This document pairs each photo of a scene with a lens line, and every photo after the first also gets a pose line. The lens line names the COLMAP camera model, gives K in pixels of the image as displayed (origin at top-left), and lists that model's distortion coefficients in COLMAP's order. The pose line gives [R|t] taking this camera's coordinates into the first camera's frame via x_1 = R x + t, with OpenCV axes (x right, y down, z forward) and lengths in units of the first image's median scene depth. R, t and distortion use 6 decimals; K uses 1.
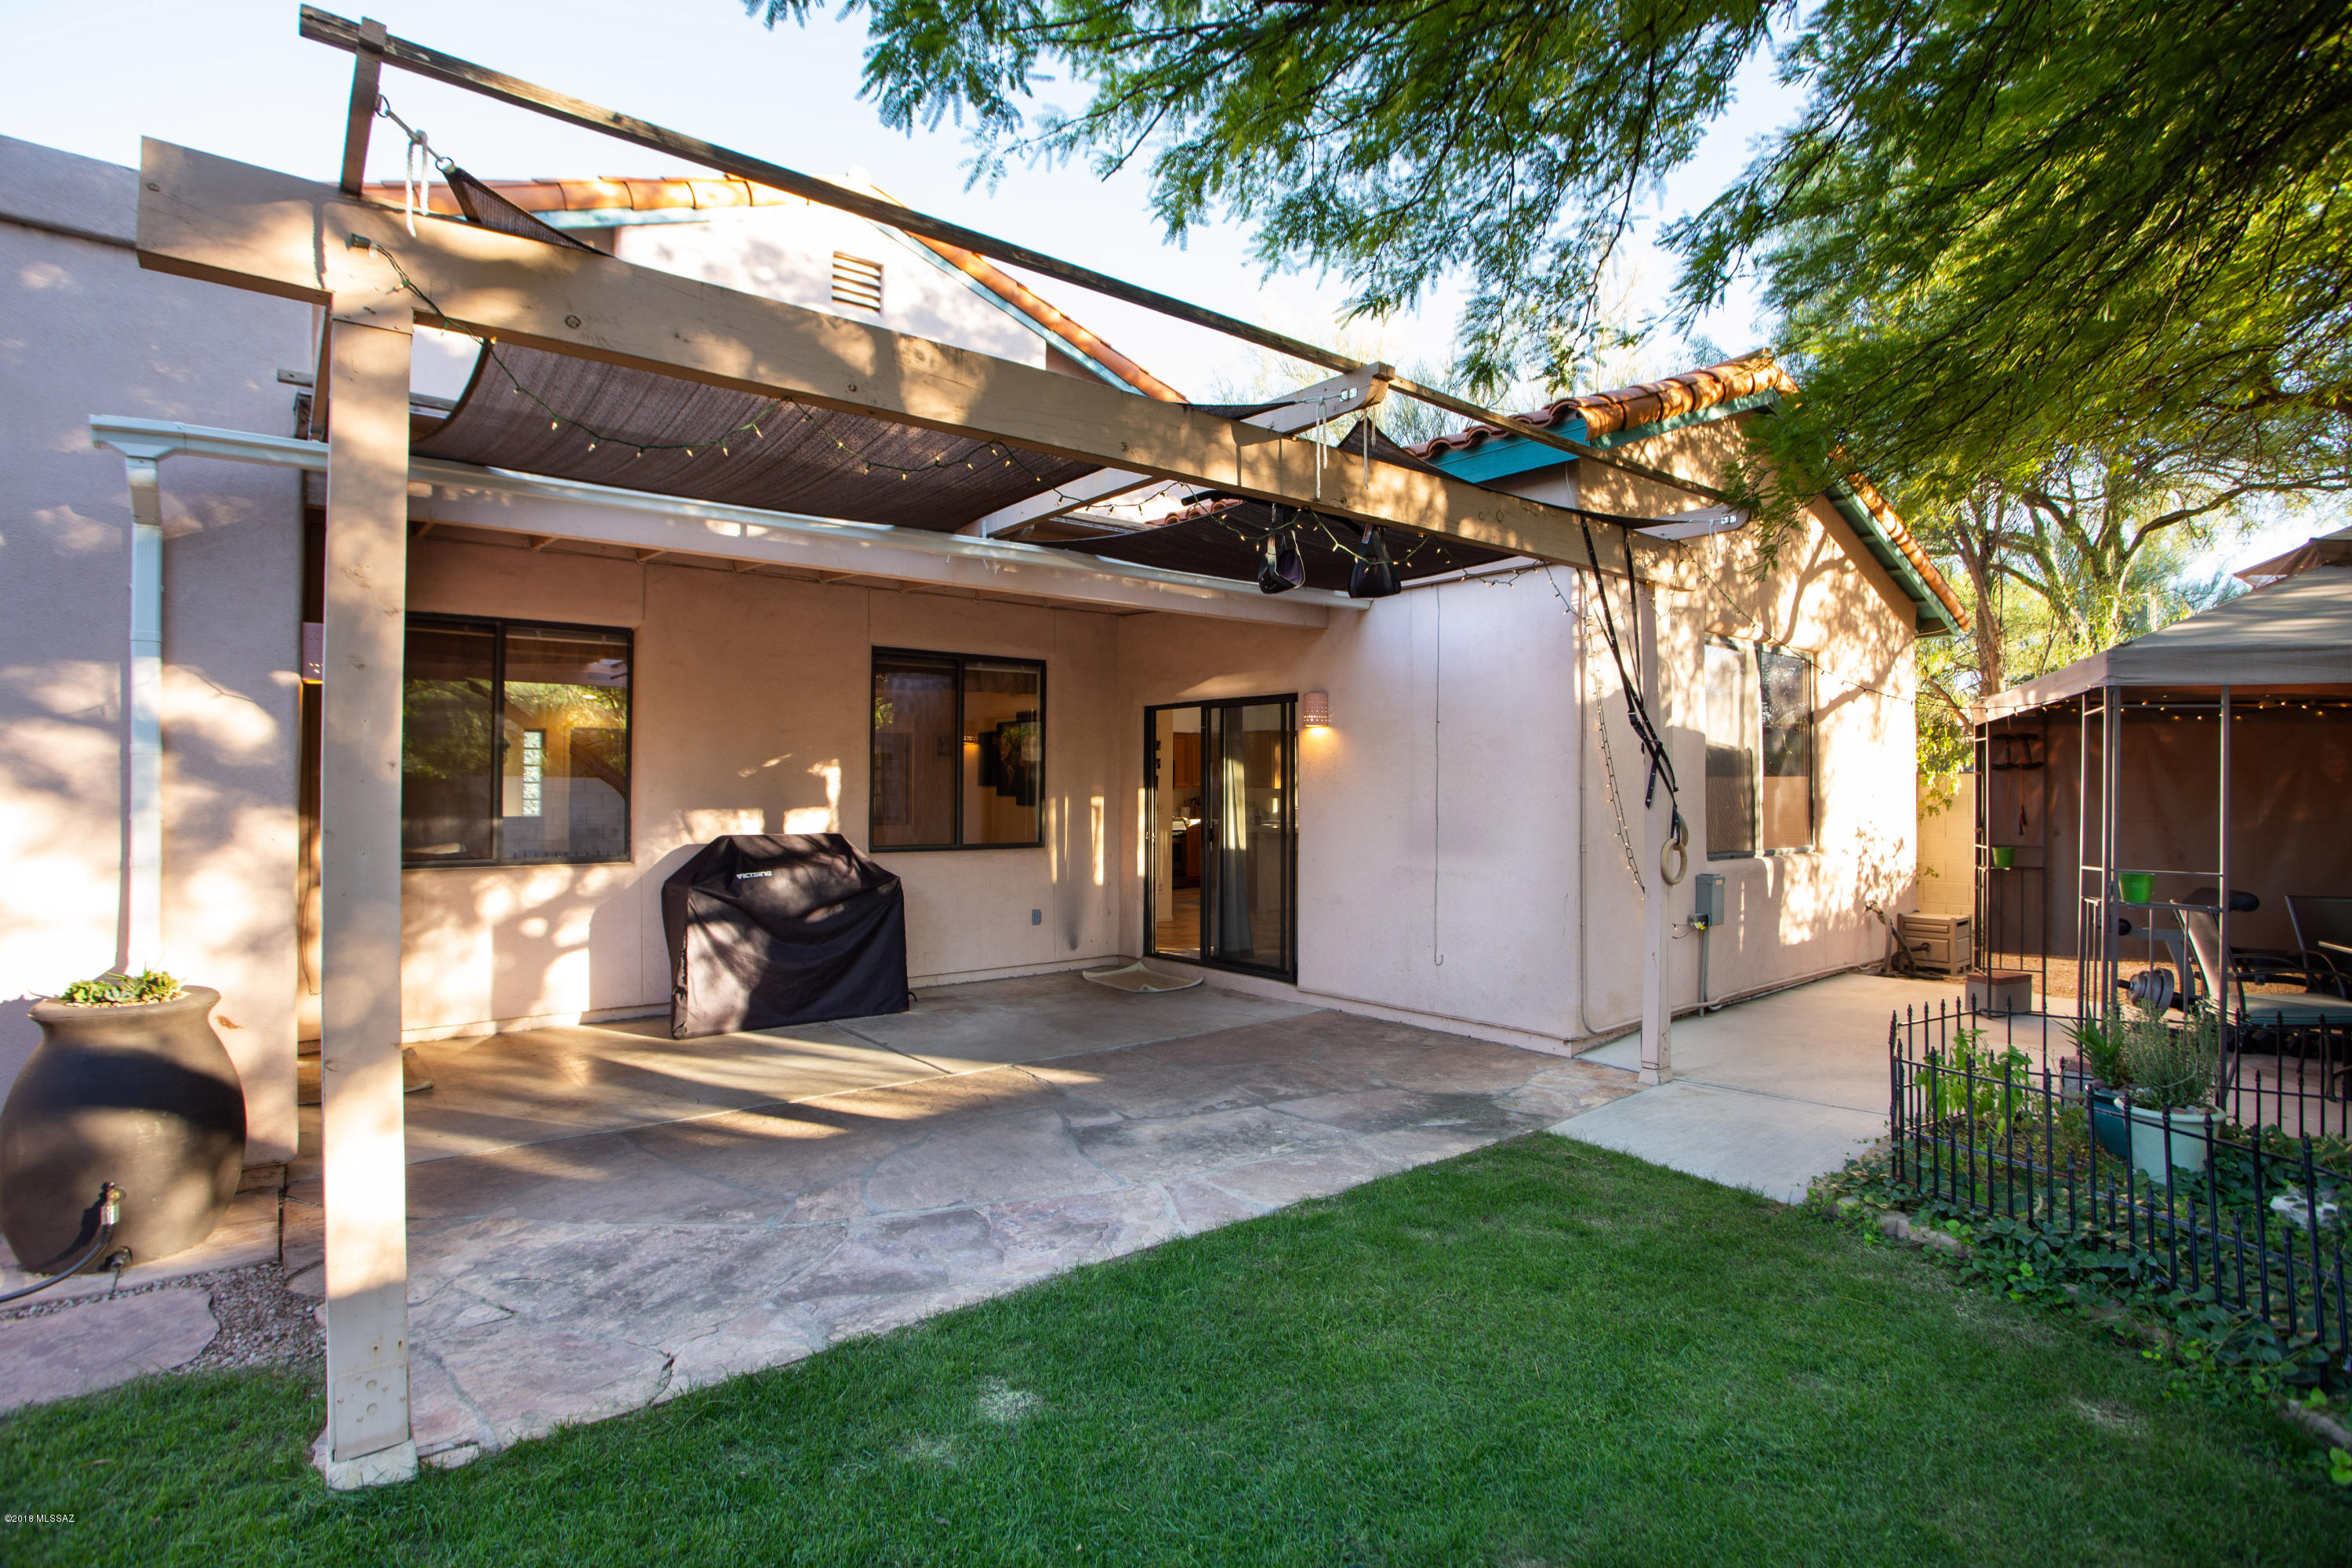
lens RADIAL K [[1158.4, 0, 1192.9], [0, 1158.4, 773.4], [0, 0, 1]] dist [-0.067338, 0.025740]
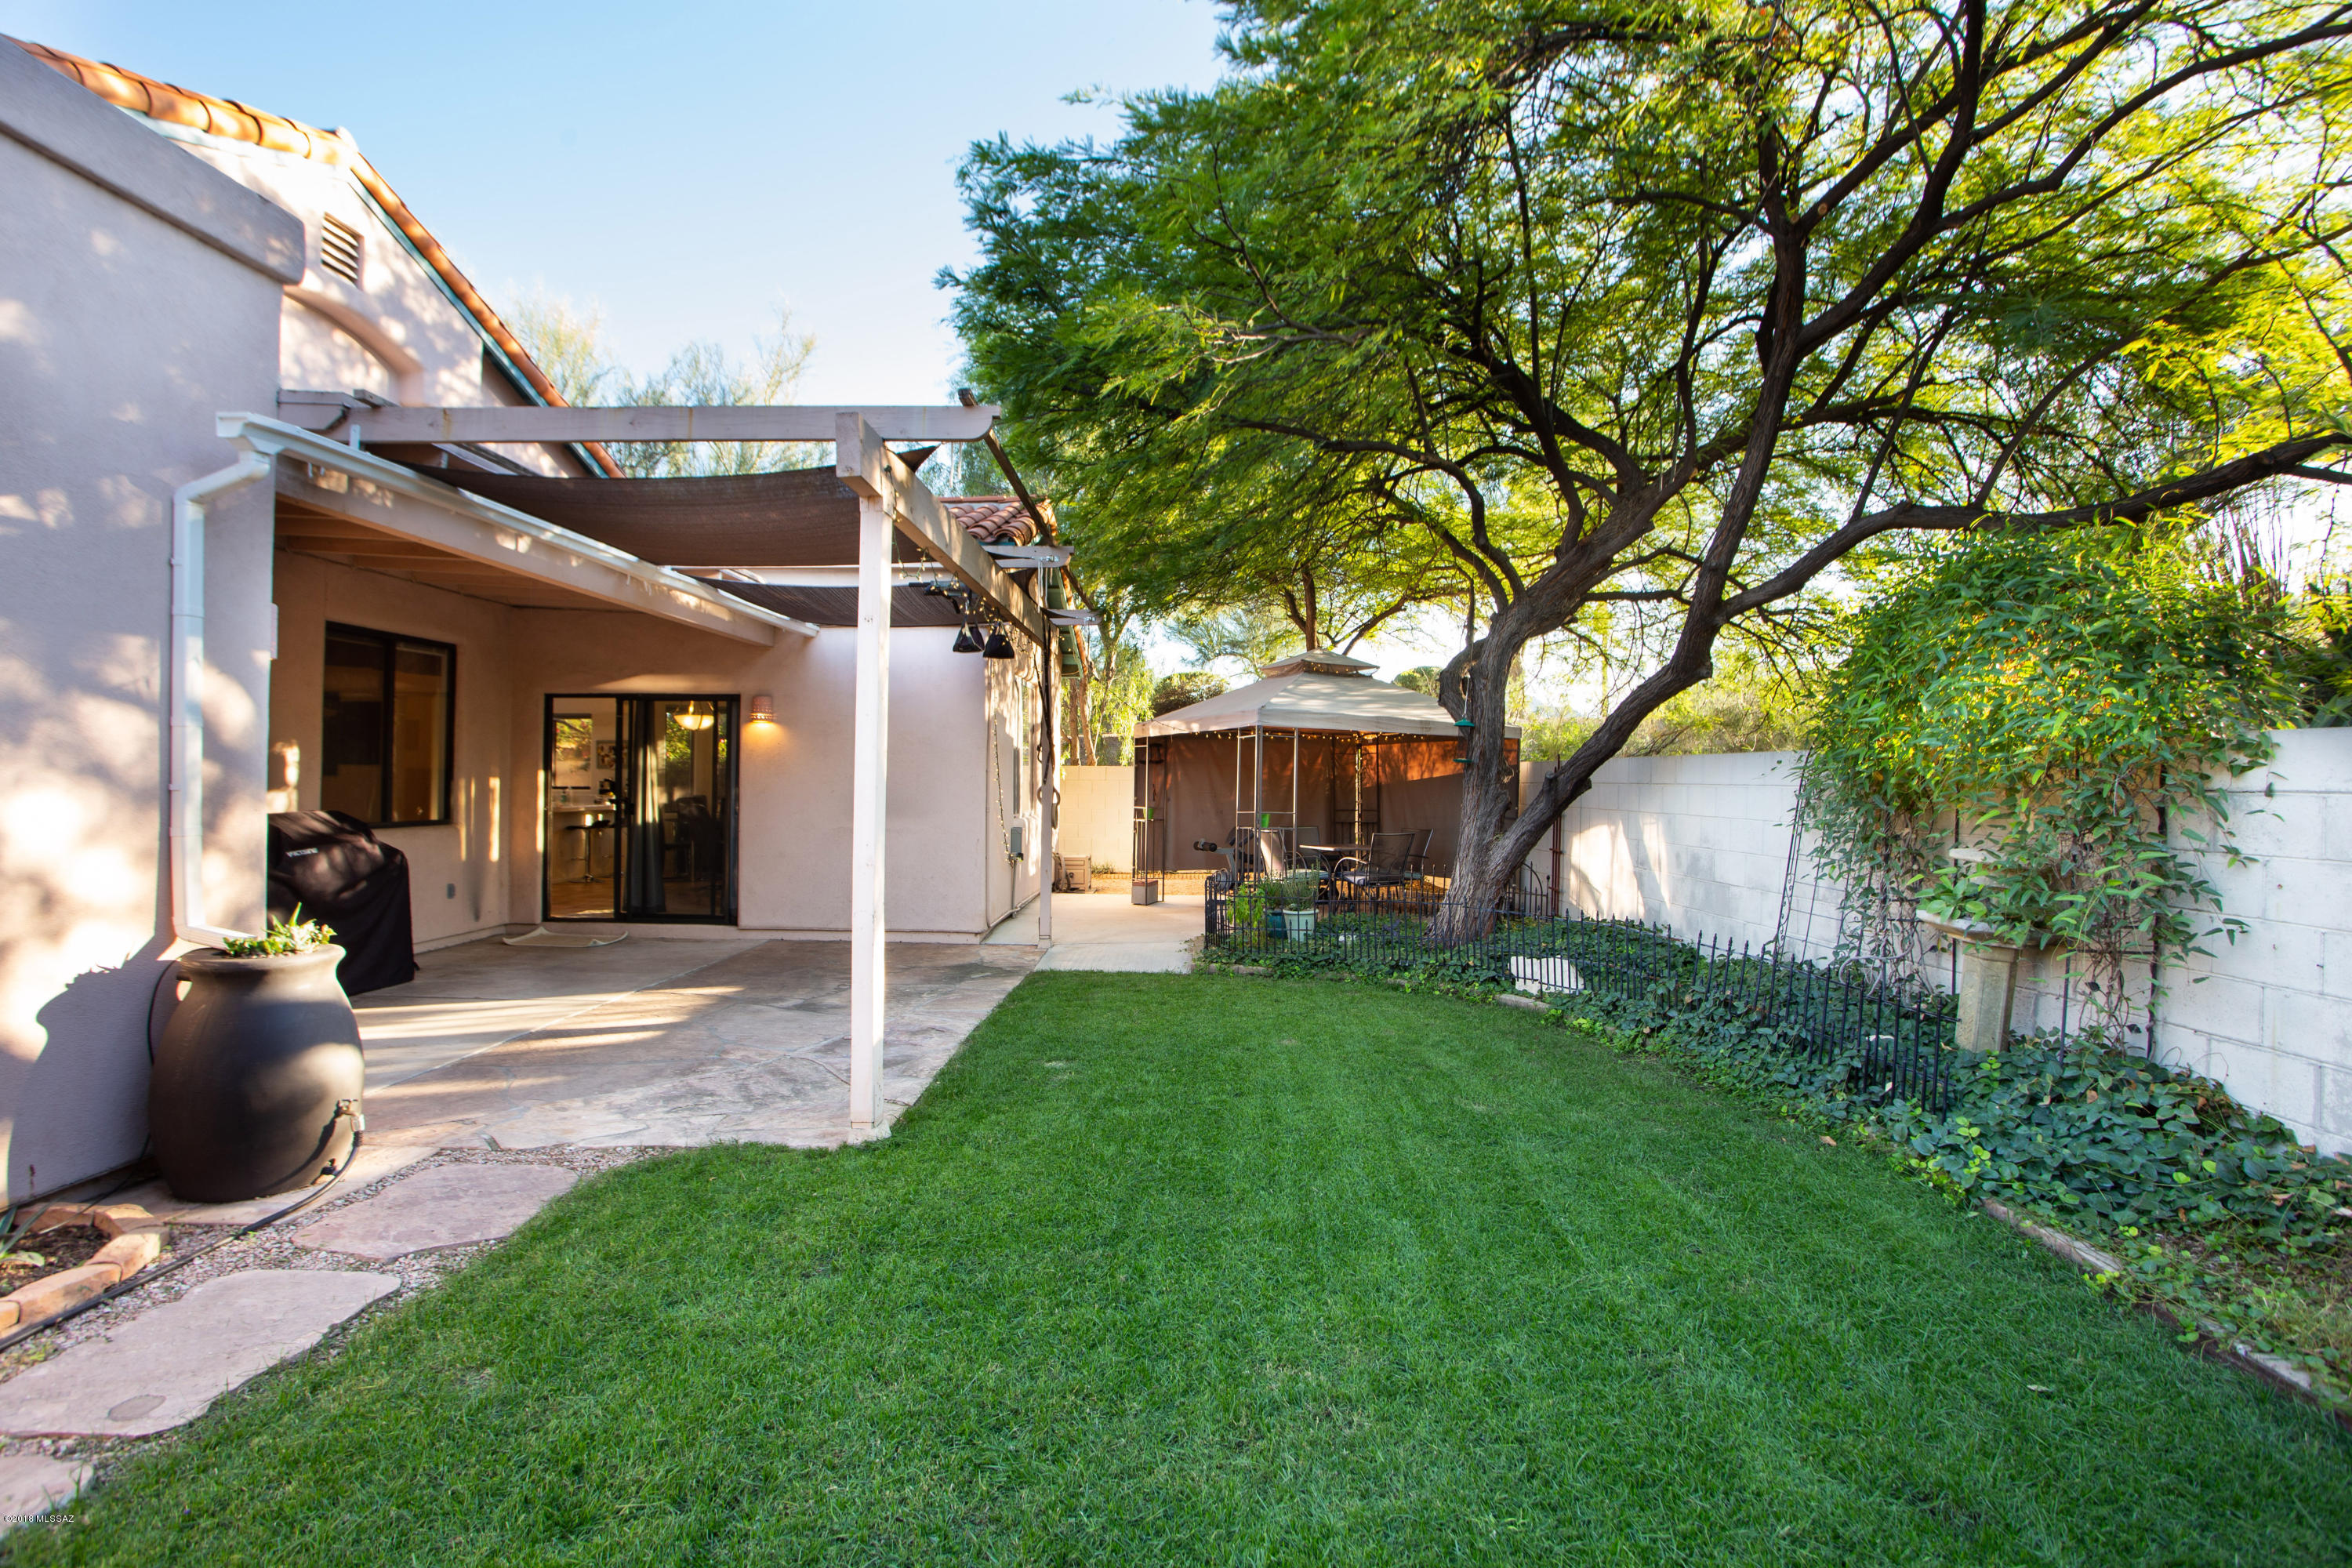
lens RADIAL K [[1158.4, 0, 1192.9], [0, 1158.4, 773.4], [0, 0, 1]] dist [-0.067338, 0.025740]
pose [[0.640733, 0.006739, 0.767734, -0.552480], [-0.016558, 0.999850, 0.005042, 0.001778], [-0.767585, -0.015943, 0.640749, -0.183843]]
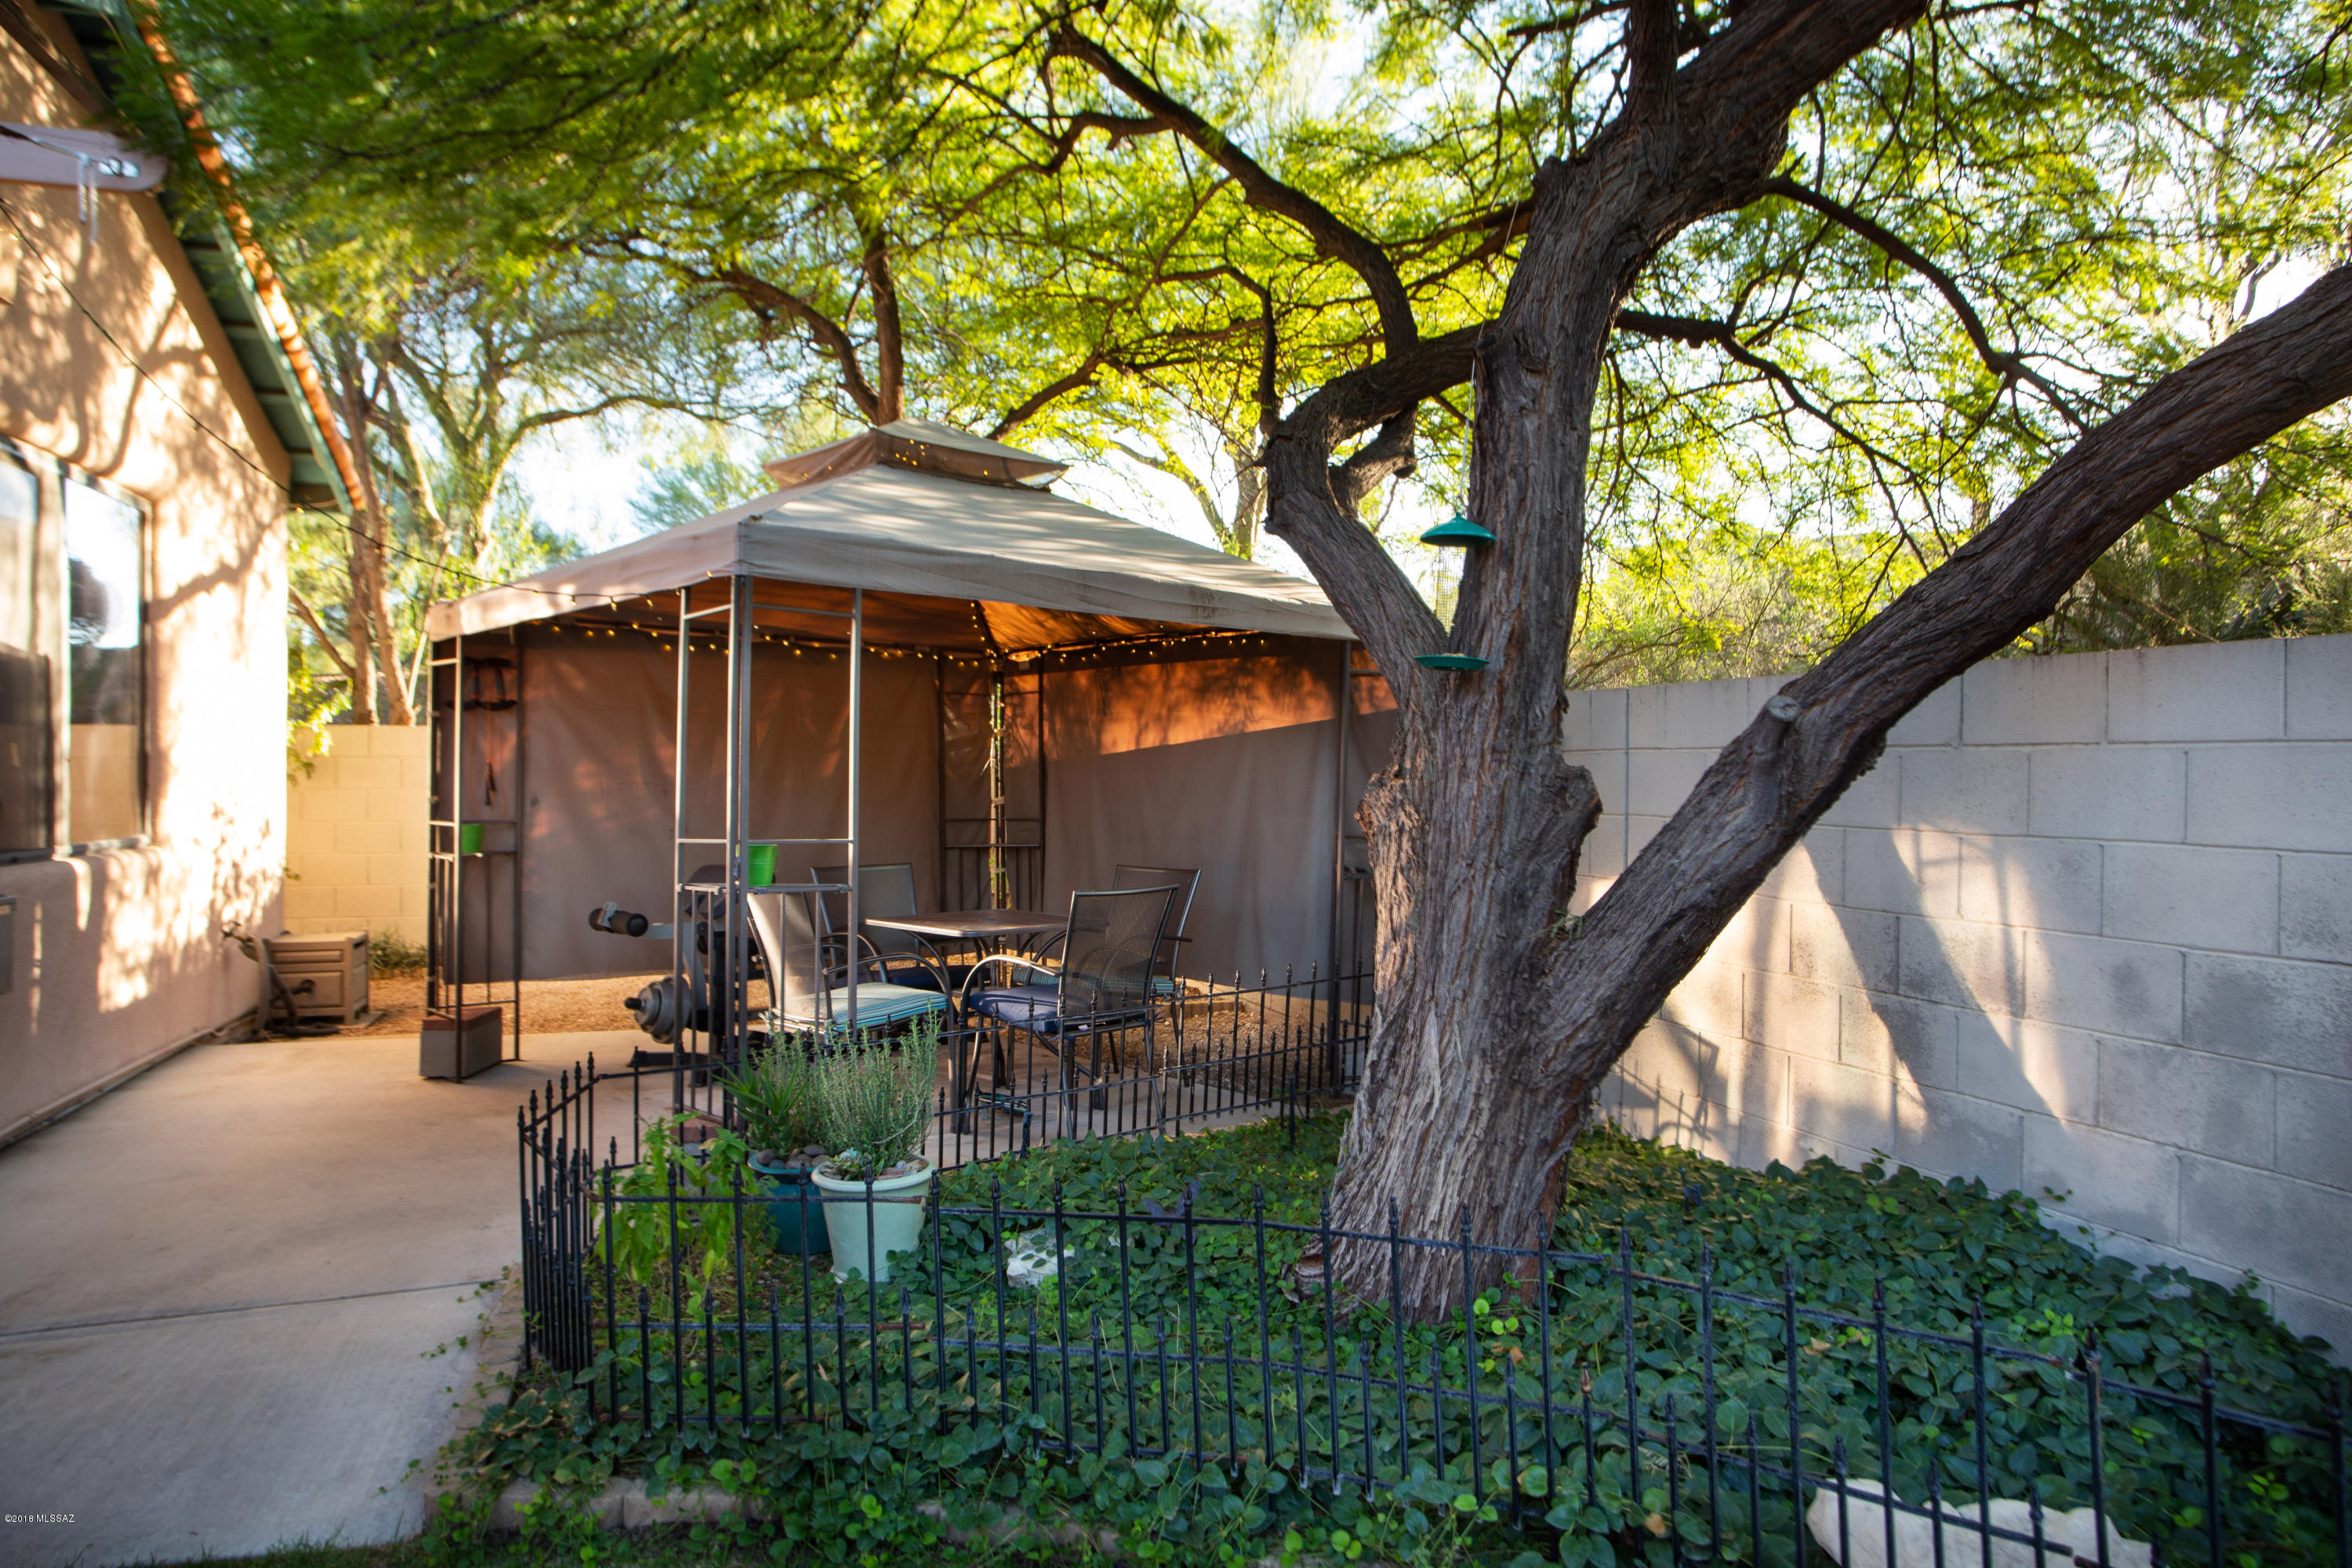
lens RADIAL K [[1570.4, 0, 1175.9], [0, 1570.4, 756.1], [0, 0, 1]] dist [-0.004743, 0.002575]
pose [[0.389119, 0.009156, 0.921142, 0.016453], [-0.015689, 0.999871, -0.003311, 0.019354], [-0.921054, -0.013163, 0.389213, 0.216147]]
